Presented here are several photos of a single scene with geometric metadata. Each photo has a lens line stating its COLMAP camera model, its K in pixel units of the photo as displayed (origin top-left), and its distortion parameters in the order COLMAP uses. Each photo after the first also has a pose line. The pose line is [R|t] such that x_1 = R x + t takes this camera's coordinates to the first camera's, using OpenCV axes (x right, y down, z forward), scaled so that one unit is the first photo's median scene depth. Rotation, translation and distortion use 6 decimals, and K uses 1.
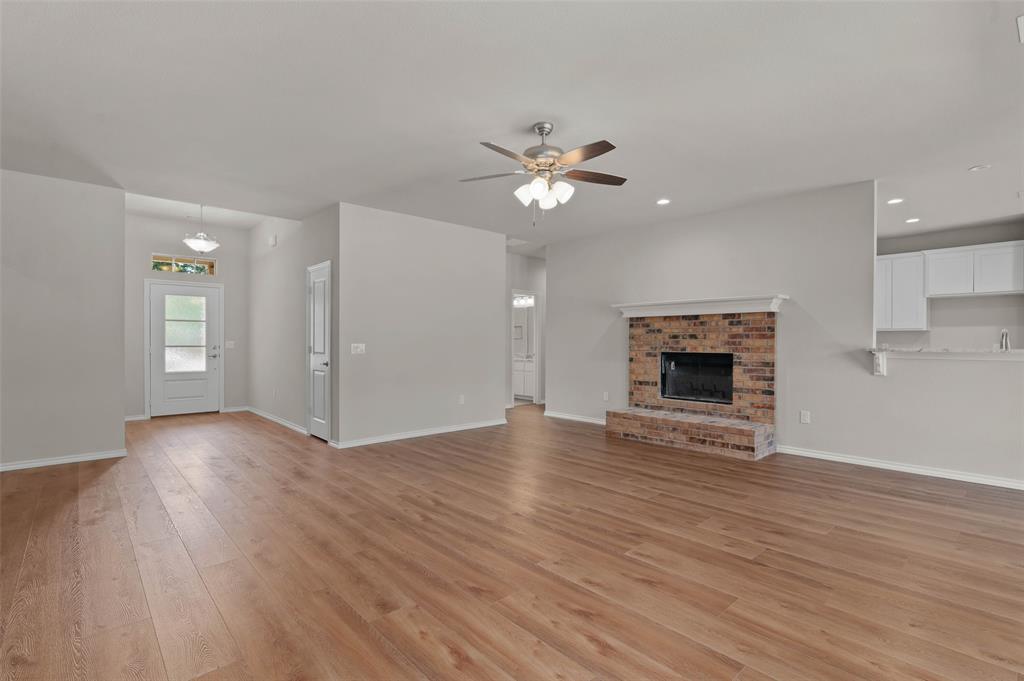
lens RADIAL K [[479.1, 0, 514.4], [0, 479.1, 343.1], [0, 0, 1]] dist [-0.009177, 0.001770]
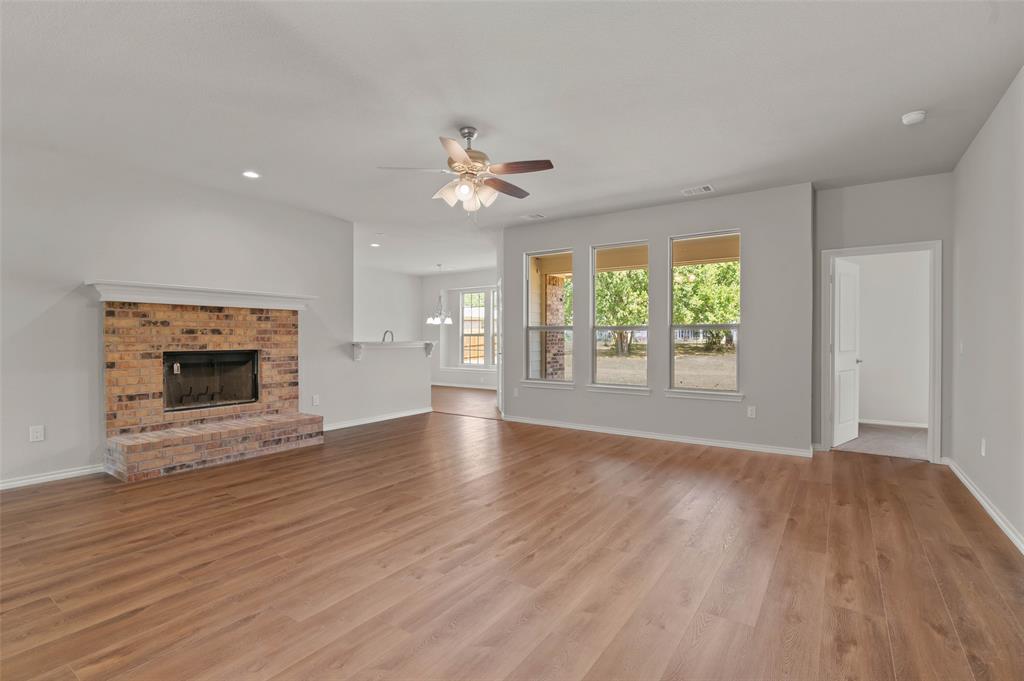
lens RADIAL K [[479.1, 0, 512.7], [0, 479.1, 339.2], [0, 0, 1]] dist [-0.009177, 0.001770]
pose [[-0.223711, -0.006262, 0.974635, -0.652618], [0.003417, 0.999968, 0.007209, -0.005311], [-0.974649, 0.004943, -0.223683, 0.759505]]
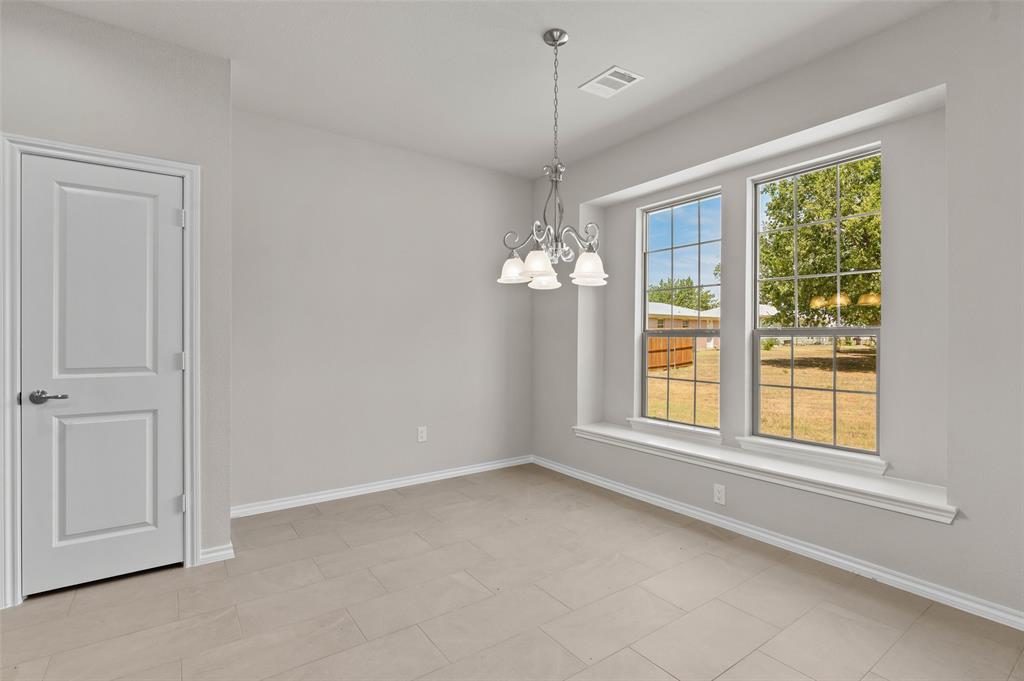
lens RADIAL K [[479.1, 0, 518.1], [0, 479.1, 339.6], [0, 0, 1]] dist [-0.009177, 0.001770]
pose [[0.105110, 0.003973, 0.994453, 0.860631], [0.001089, 0.999991, -0.004110, -0.002425], [-0.994460, 0.001515, 0.105105, 0.598954]]
